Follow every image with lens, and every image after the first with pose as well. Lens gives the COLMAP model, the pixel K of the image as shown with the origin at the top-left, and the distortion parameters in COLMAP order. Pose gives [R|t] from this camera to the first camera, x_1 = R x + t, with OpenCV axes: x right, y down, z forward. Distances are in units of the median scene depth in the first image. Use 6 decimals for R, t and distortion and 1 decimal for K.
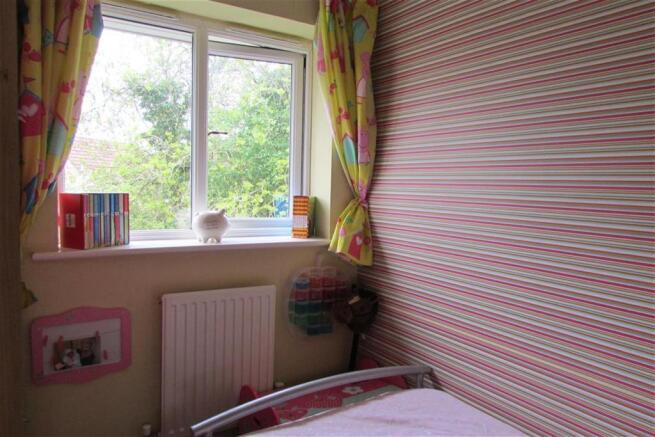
lens RADIAL K [[469.4, 0, 327.5], [0, 469.4, 218.5], [0, 0, 1]] dist [-0.024885, 0.008658]
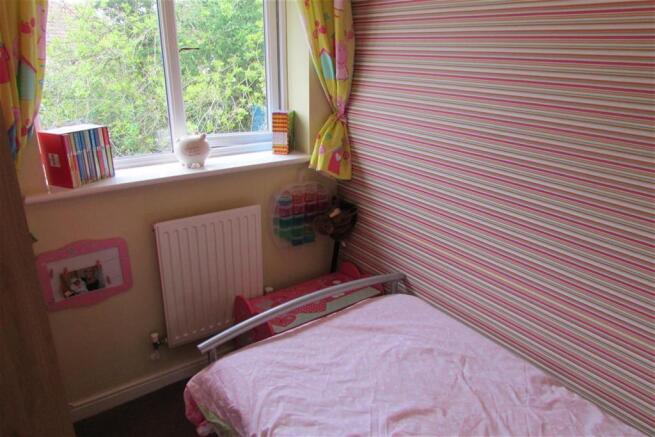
lens RADIAL K [[469.4, 0, 327.5], [0, 469.4, 218.5], [0, 0, 1]] dist [-0.024885, 0.008658]
pose [[0.998381, -0.035296, 0.044613, -0.008815], [0.021365, 0.959480, 0.280965, -0.134237], [-0.052722, -0.279557, 0.958681, -0.031176]]
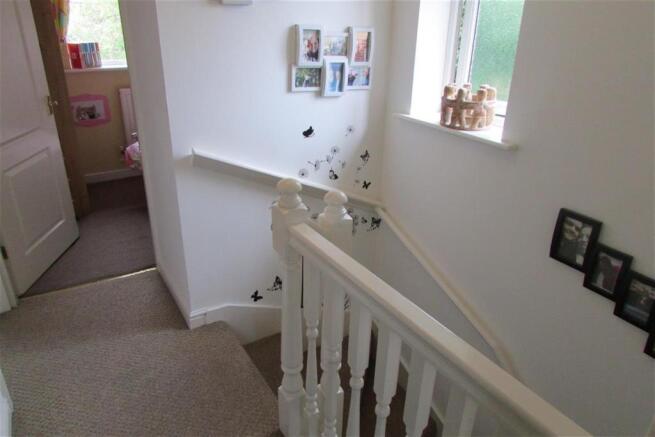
lens RADIAL K [[469.4, 0, 327.5], [0, 469.4, 218.5], [0, 0, 1]] dist [-0.024885, 0.008658]
pose [[0.999845, -0.002677, -0.017386, 0.698733], [0.008468, 0.939538, 0.342339, -0.015375], [0.015419, -0.342433, 0.939416, -1.338205]]
